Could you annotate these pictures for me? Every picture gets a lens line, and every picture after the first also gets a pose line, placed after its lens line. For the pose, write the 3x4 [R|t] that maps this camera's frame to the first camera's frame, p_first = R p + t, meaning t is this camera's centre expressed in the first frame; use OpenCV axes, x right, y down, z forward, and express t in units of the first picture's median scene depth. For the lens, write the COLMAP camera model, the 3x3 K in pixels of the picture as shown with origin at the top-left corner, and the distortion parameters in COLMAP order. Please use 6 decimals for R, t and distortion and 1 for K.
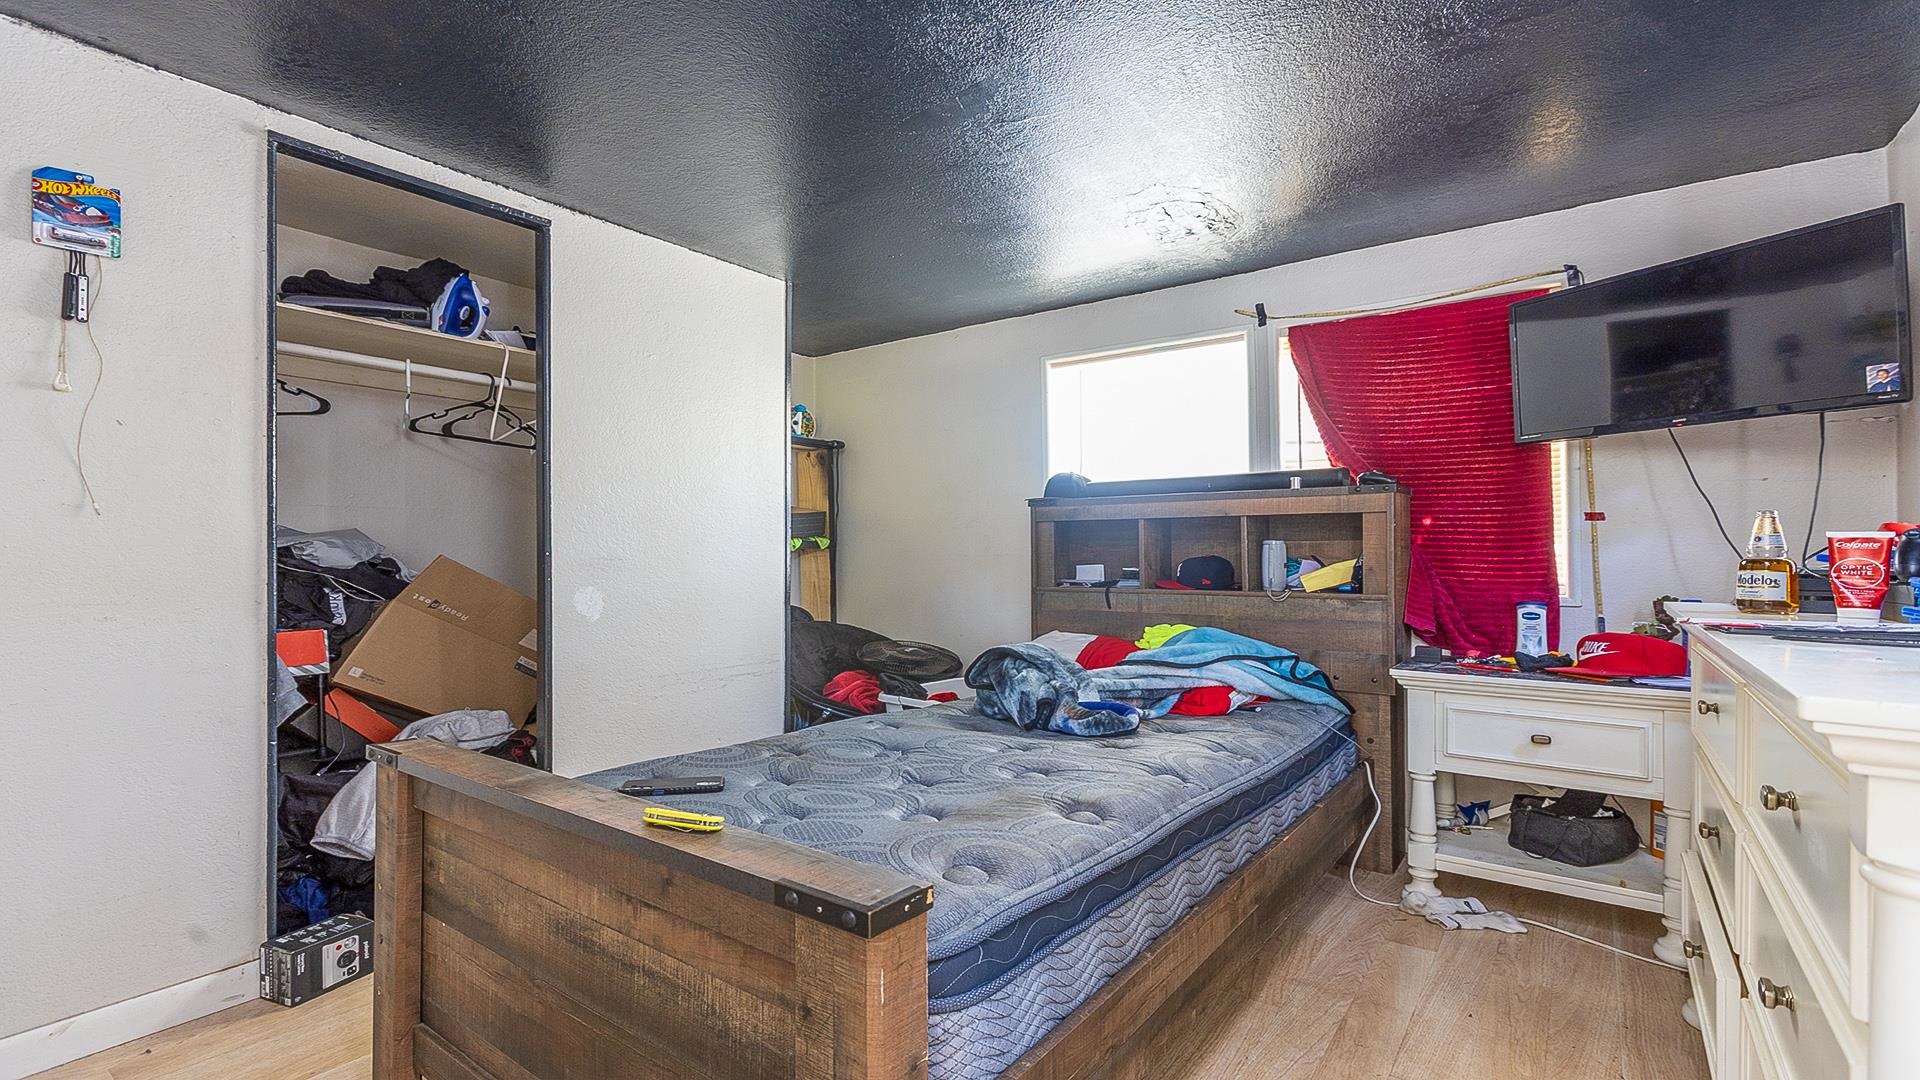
lens RADIAL K [[865.8, 0, 953.3], [0, 865.8, 549.1], [0, 0, 1]] dist [0.033023, 0.000531]
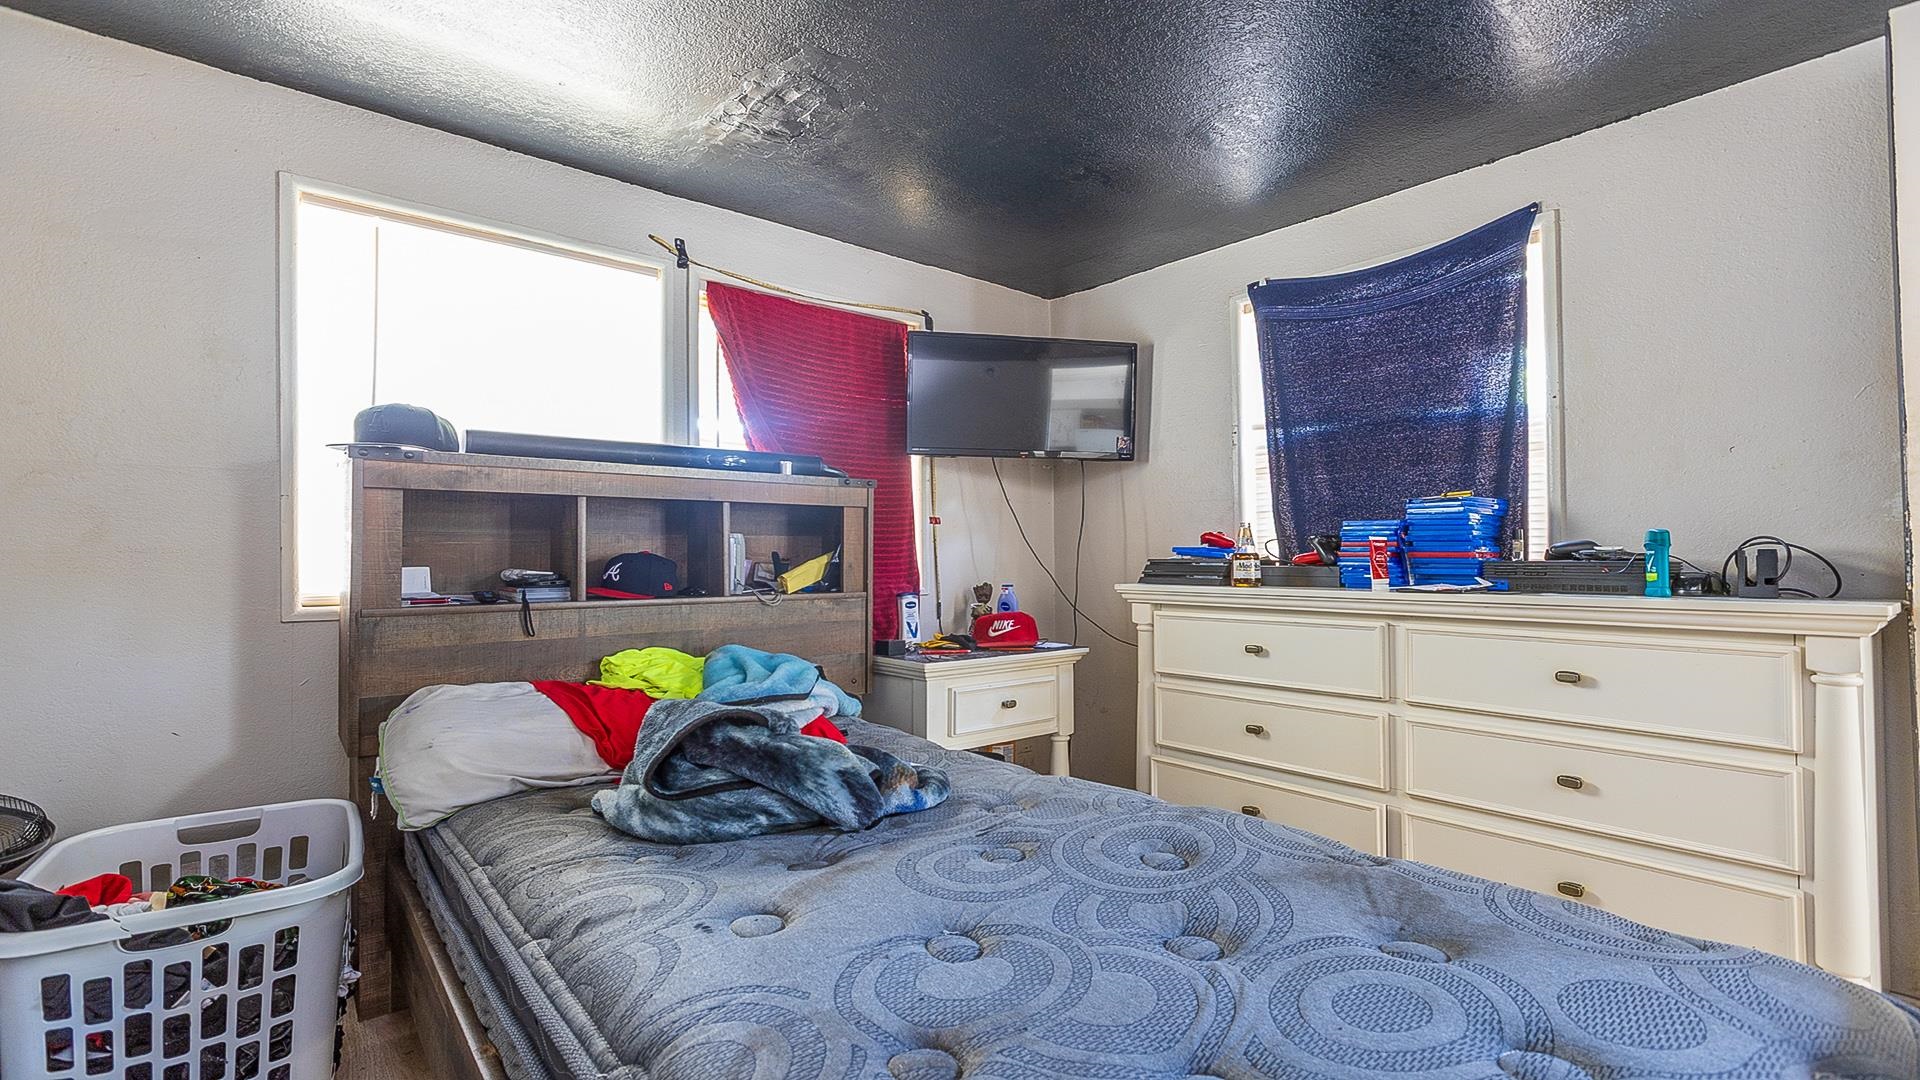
lens RADIAL K [[865.8, 0, 955.6], [0, 865.8, 534.4], [0, 0, 1]] dist [0.033023, 0.000531]
pose [[0.244637, 0.025747, 0.969273, -0.404785], [-0.003310, 0.999664, -0.025719, 0.012012], [-0.969609, 0.003084, 0.244640, 0.625604]]
